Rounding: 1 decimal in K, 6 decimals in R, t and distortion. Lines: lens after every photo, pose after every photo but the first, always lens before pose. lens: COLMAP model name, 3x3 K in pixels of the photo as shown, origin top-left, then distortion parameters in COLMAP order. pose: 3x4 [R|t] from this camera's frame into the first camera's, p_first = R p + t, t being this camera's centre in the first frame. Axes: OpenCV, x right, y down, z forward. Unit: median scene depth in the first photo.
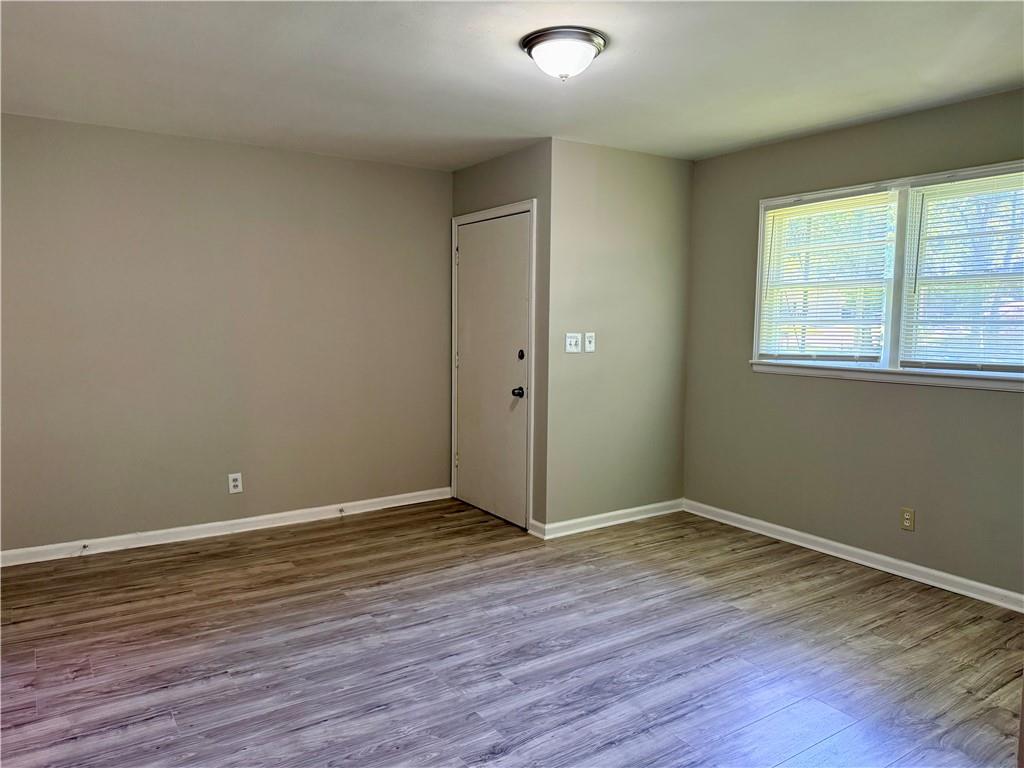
lens RADIAL K [[719.6, 0, 507.9], [0, 719.6, 378.9], [0, 0, 1]] dist [0.095331, -0.149490]
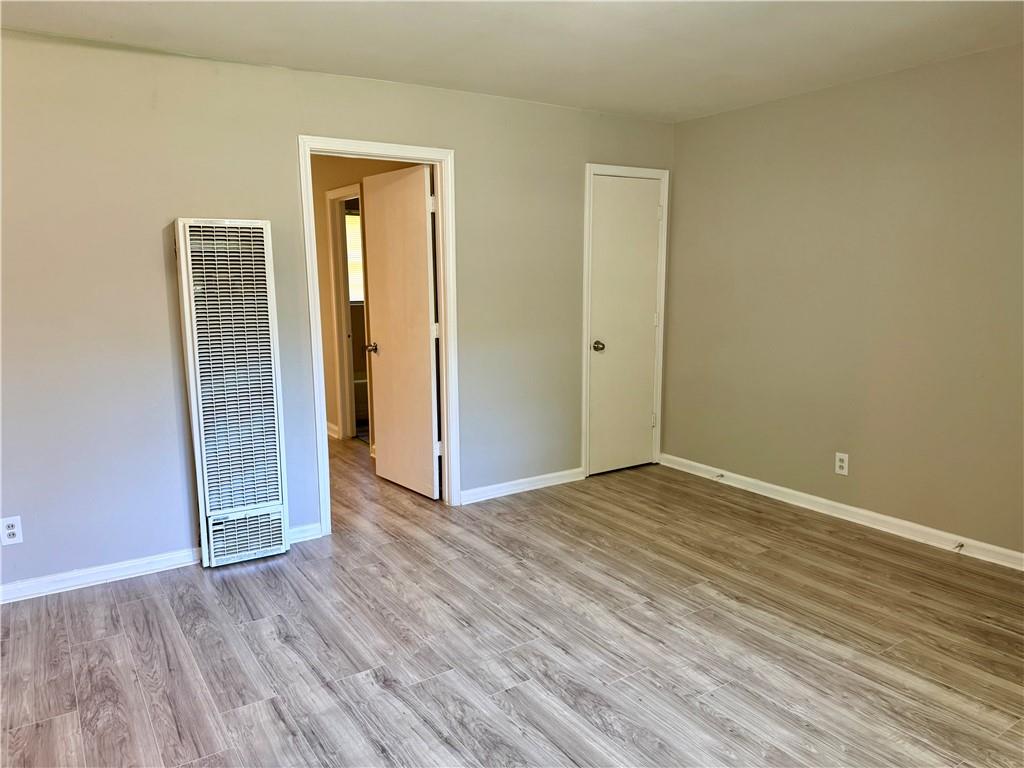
lens RADIAL K [[719.6, 0, 507.9], [0, 719.6, 378.9], [0, 0, 1]] dist [0.095331, -0.149490]
pose [[0.001495, 0.139689, -0.990194, 0.734256], [-0.075230, 0.987405, 0.139182, -0.080998], [0.997165, 0.074284, 0.011985, 0.818912]]
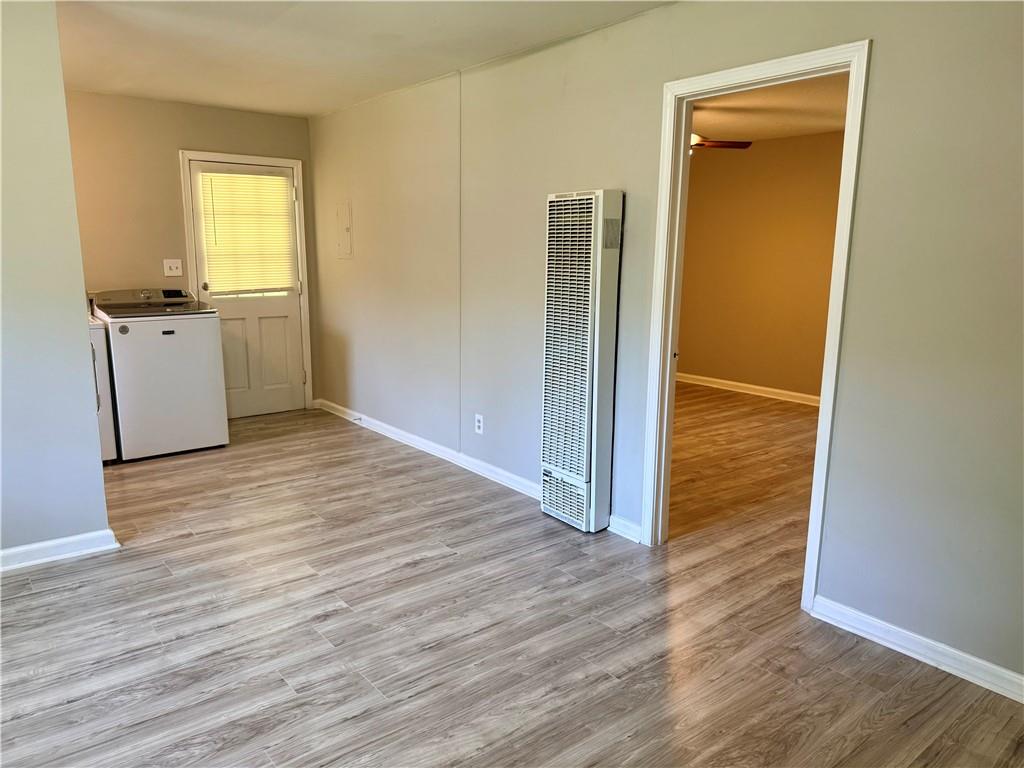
lens RADIAL K [[719.6, 0, 507.9], [0, 719.6, 378.9], [0, 0, 1]] dist [0.095331, -0.149490]
pose [[-0.996192, 0.001268, -0.087181, -0.157133], [-0.021900, 0.964201, 0.264265, -0.146613], [0.084395, 0.265168, -0.960502, 1.511150]]
